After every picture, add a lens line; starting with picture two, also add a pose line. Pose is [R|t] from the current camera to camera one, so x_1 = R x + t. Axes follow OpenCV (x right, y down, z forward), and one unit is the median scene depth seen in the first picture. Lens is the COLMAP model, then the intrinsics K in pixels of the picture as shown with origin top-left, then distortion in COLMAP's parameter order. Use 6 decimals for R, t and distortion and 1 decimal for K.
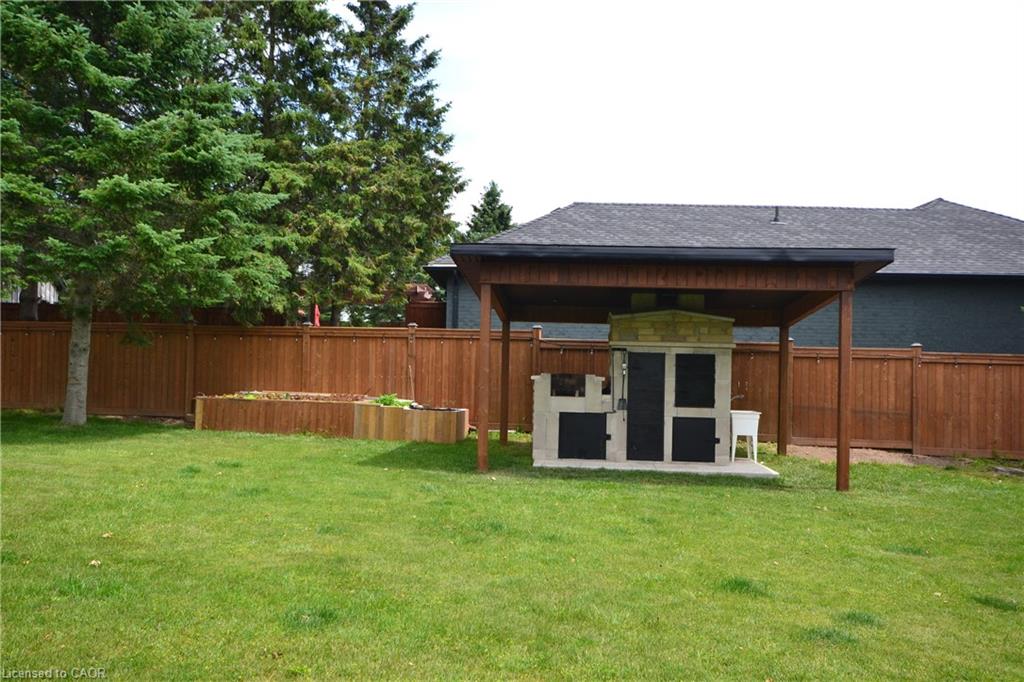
lens RADIAL K [[852.4, 0, 512.0], [0, 852.4, 341.0], [0, 0, 1]] dist [-0.002657, -0.002368]
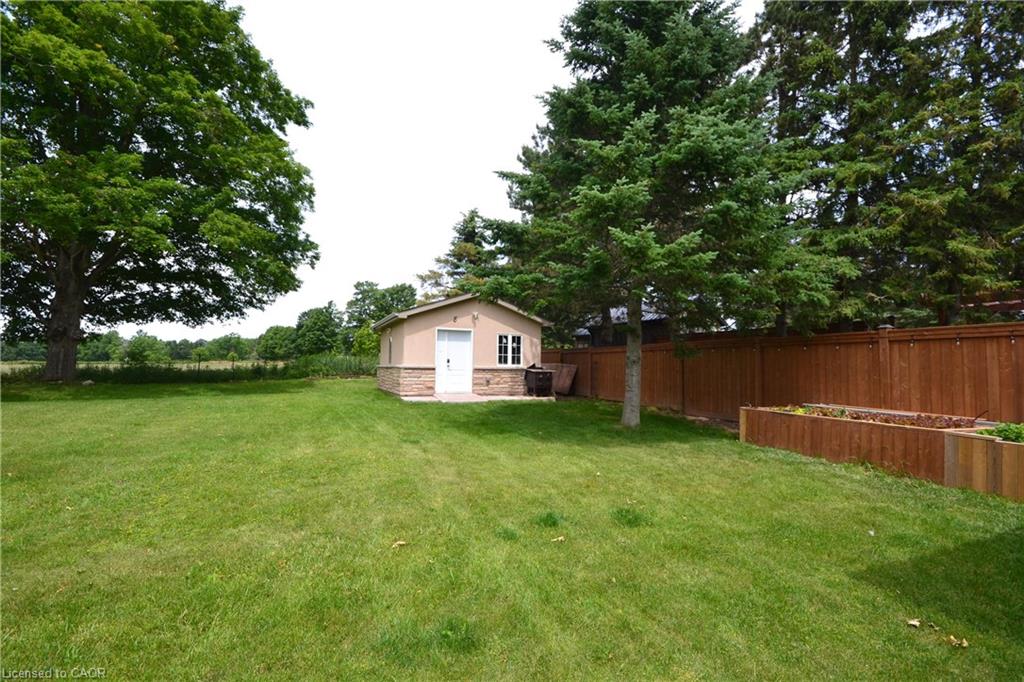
lens RADIAL K [[452.8, 0, 508.8], [0, 452.8, 345.9], [0, 0, 1]] dist [-0.000784, -0.009862]
pose [[0.472321, -0.054712, -0.879727, -0.029790], [0.017856, 0.998461, -0.052509, 0.016651], [0.881246, 0.009093, 0.472571, 0.512090]]
